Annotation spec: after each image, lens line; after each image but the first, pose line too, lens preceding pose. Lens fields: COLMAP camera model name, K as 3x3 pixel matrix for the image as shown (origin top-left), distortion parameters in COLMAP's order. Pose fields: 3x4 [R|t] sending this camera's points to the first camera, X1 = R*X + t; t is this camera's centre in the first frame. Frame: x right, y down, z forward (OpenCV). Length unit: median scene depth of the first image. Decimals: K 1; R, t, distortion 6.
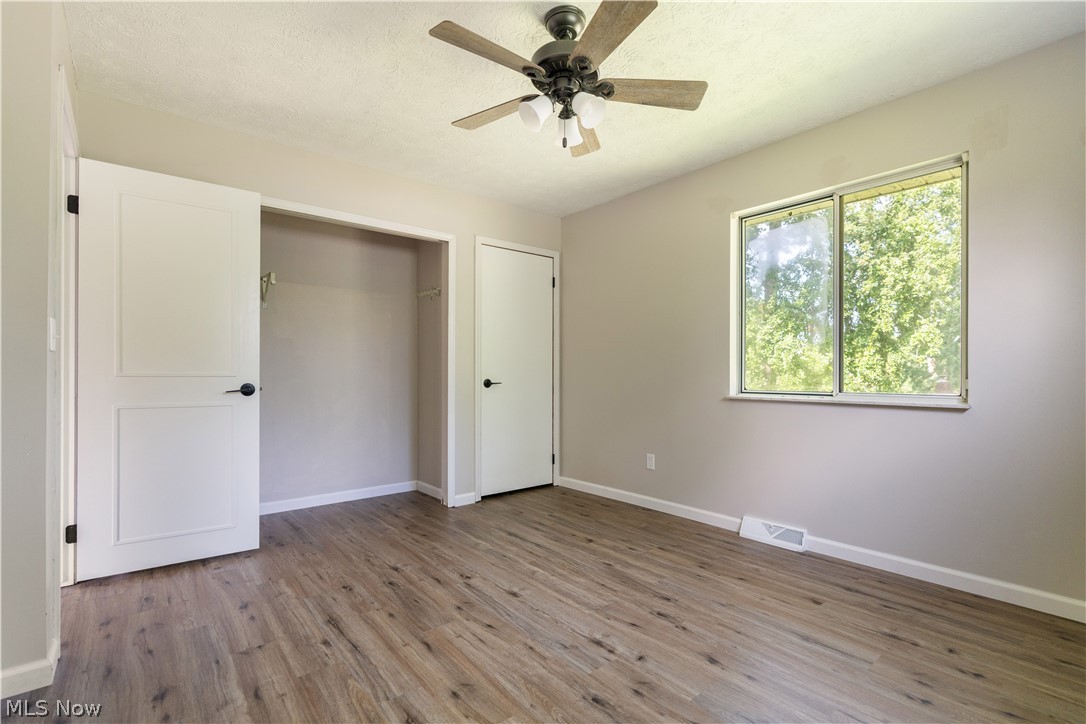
lens RADIAL K [[485.6, 0, 544.0], [0, 485.6, 357.5], [0, 0, 1]] dist [-0.003789, 0.000381]
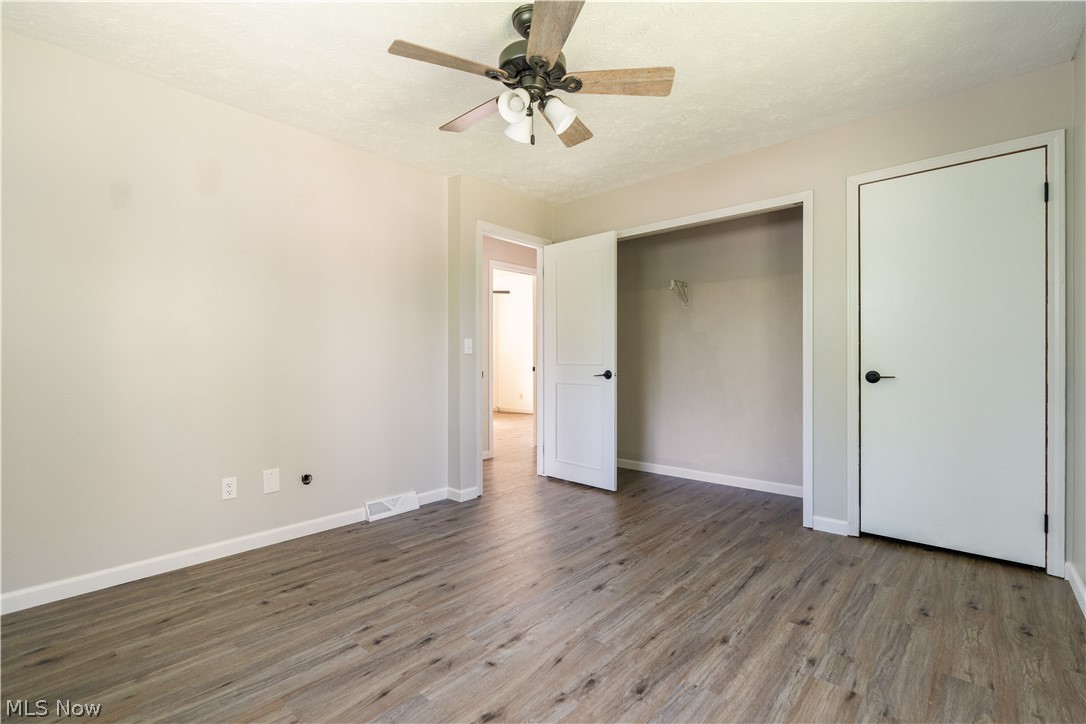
lens RADIAL K [[490.0, 0, 556.6], [0, 490.0, 341.6], [0, 0, 1]] dist [-0.002918, 0.000045]
pose [[0.157957, -0.037511, -0.986733, 0.810322], [0.037214, 0.998794, -0.032013, 0.011478], [0.986744, -0.031663, 0.159163, 0.670038]]
